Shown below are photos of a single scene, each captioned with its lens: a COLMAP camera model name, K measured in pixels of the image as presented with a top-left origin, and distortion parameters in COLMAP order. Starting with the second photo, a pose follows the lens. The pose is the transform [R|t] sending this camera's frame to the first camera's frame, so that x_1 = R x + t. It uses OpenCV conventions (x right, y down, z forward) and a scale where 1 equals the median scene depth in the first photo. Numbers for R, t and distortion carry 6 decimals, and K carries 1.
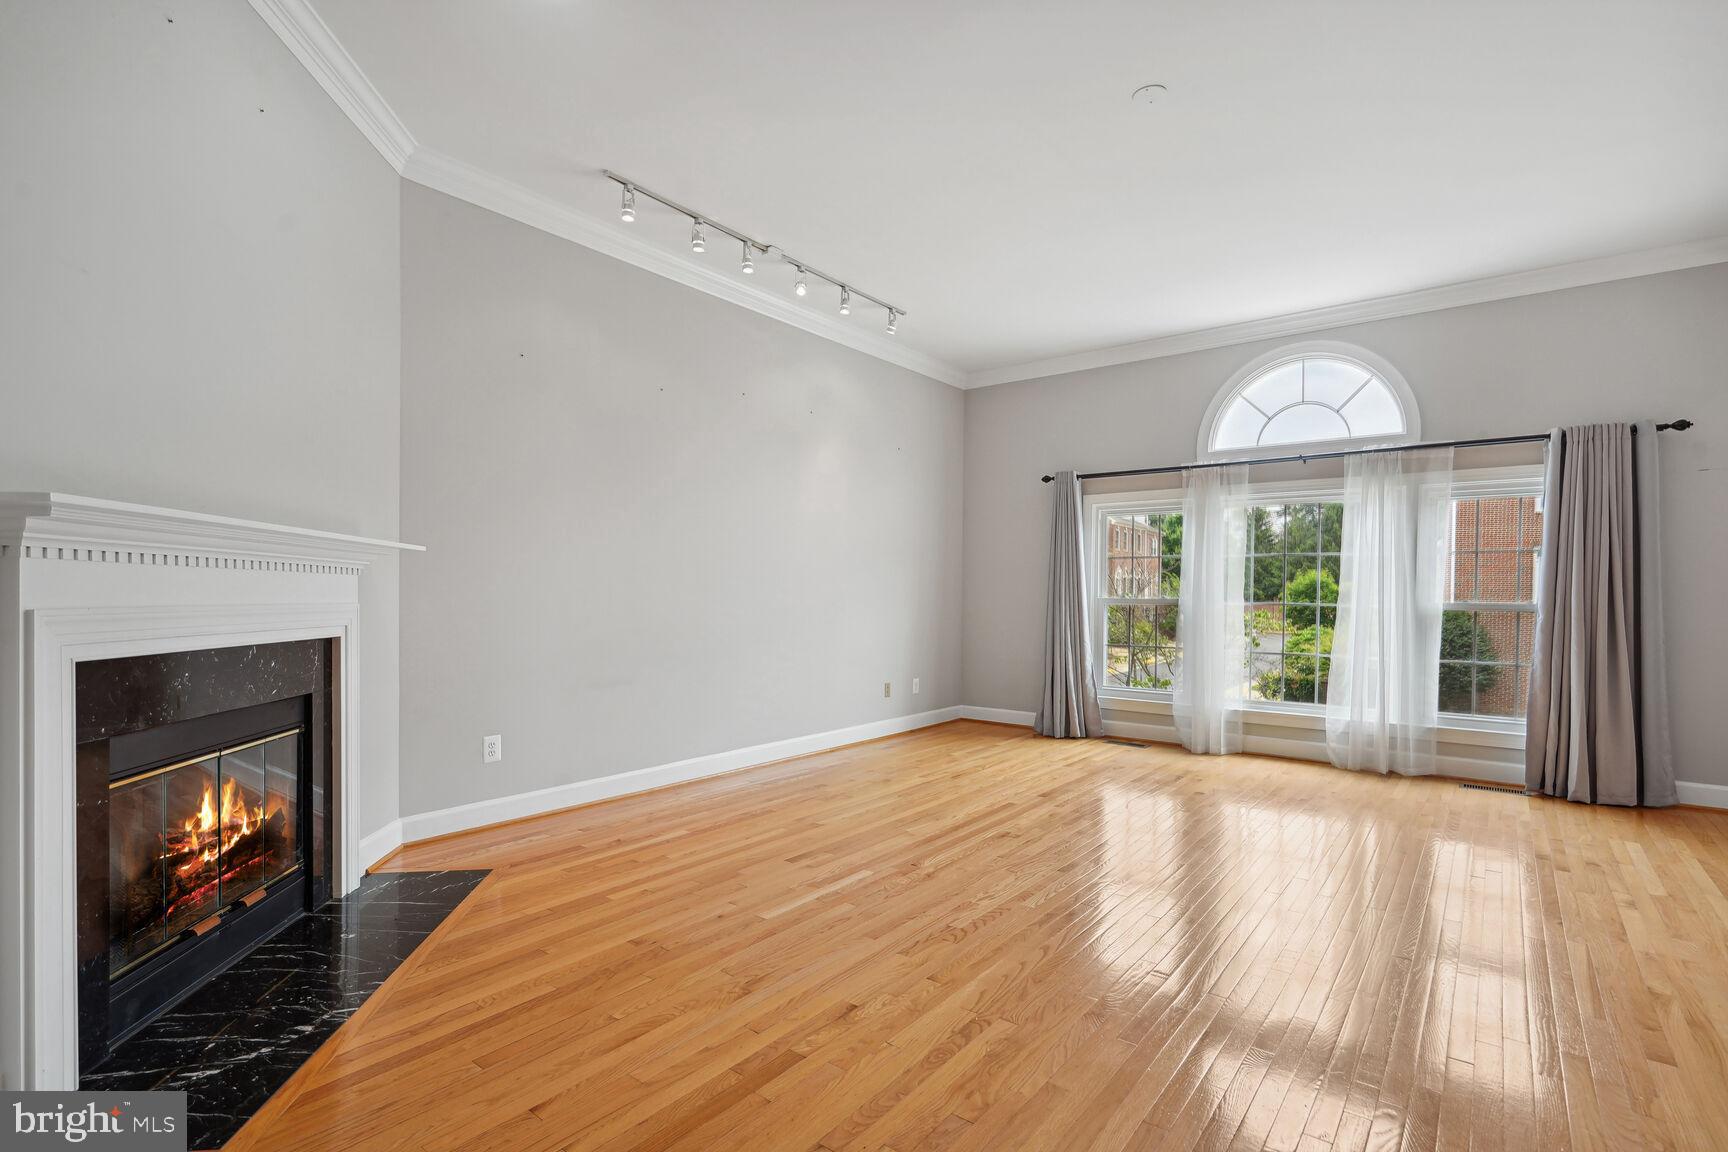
lens RADIAL K [[819.9, 0, 838.2], [0, 819.9, 614.5], [0, 0, 1]] dist [-0.006205, 0.002495]
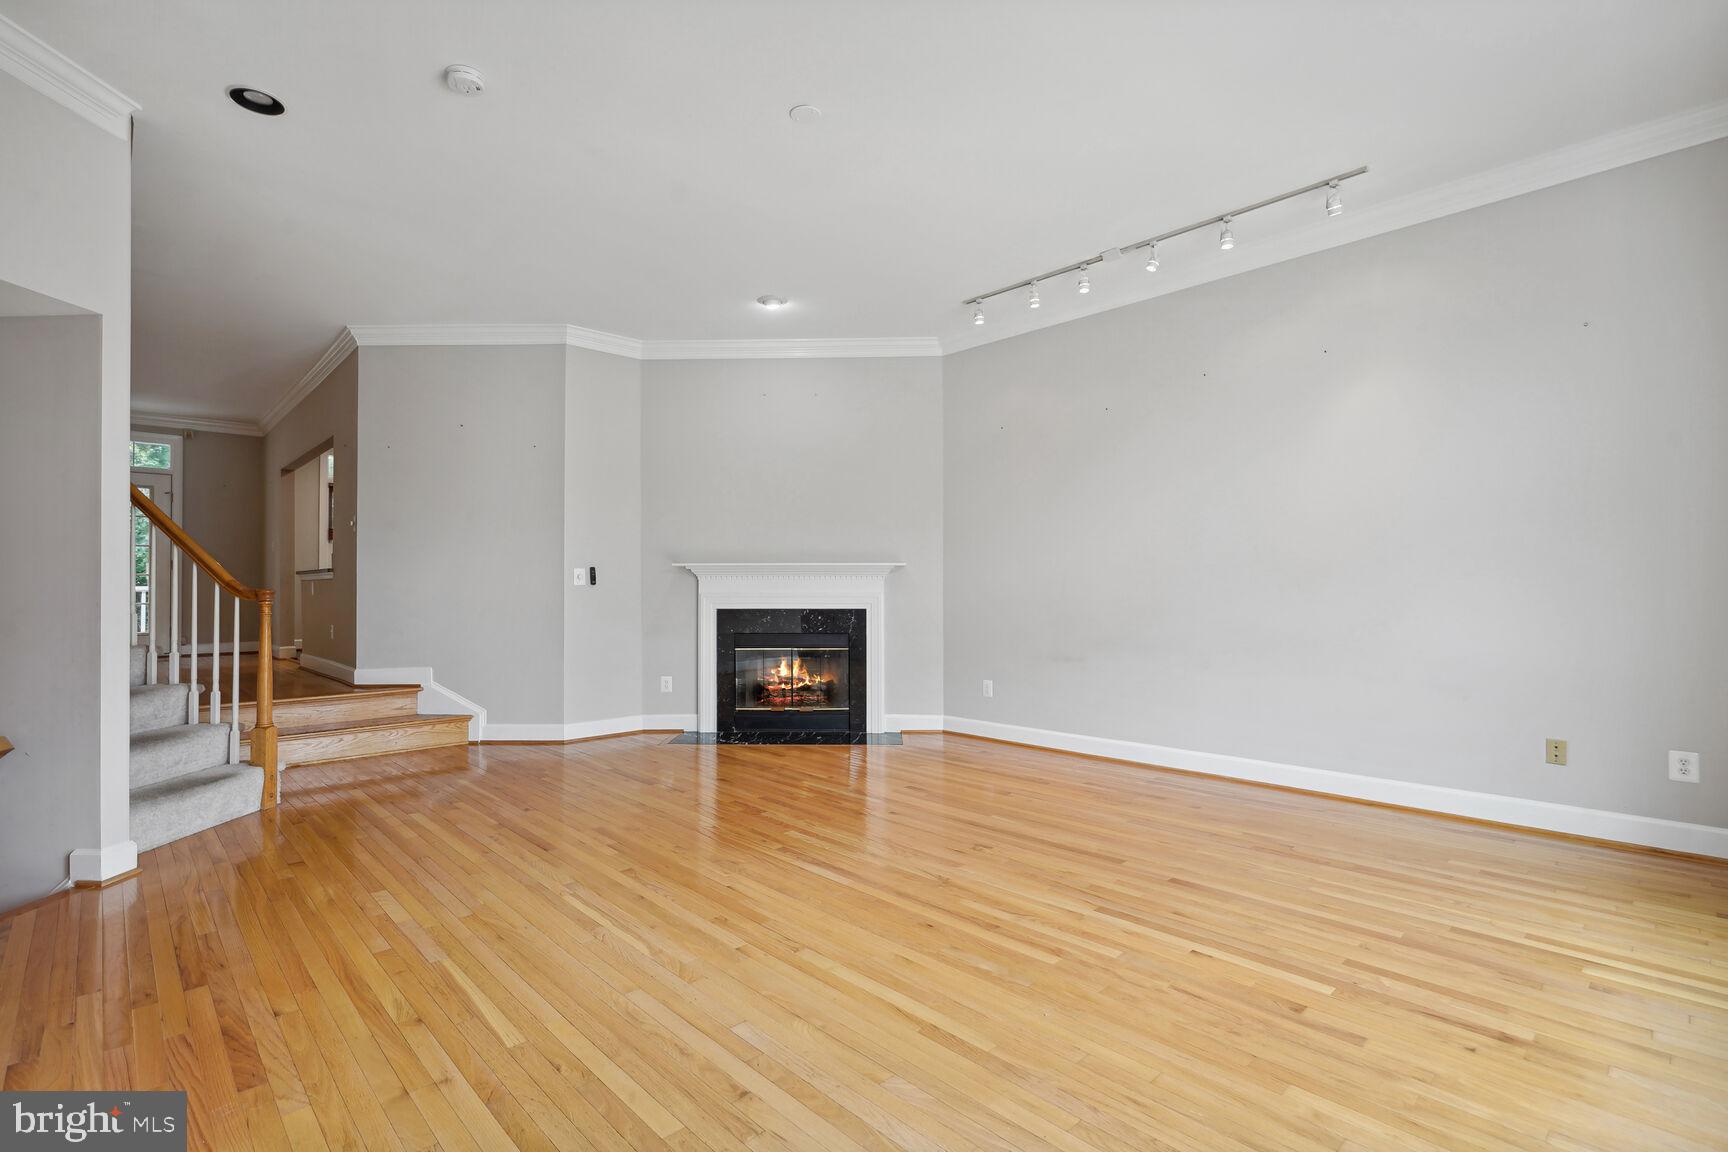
lens RADIAL K [[819.9, 0, 857.3], [0, 819.9, 577.0], [0, 0, 1]] dist [-0.006205, 0.002495]
pose [[-0.134733, -0.009769, -0.990834, 1.447439], [-0.017840, 0.999813, -0.007432, -0.036087], [0.990721, 0.016675, -0.134882, 1.231555]]
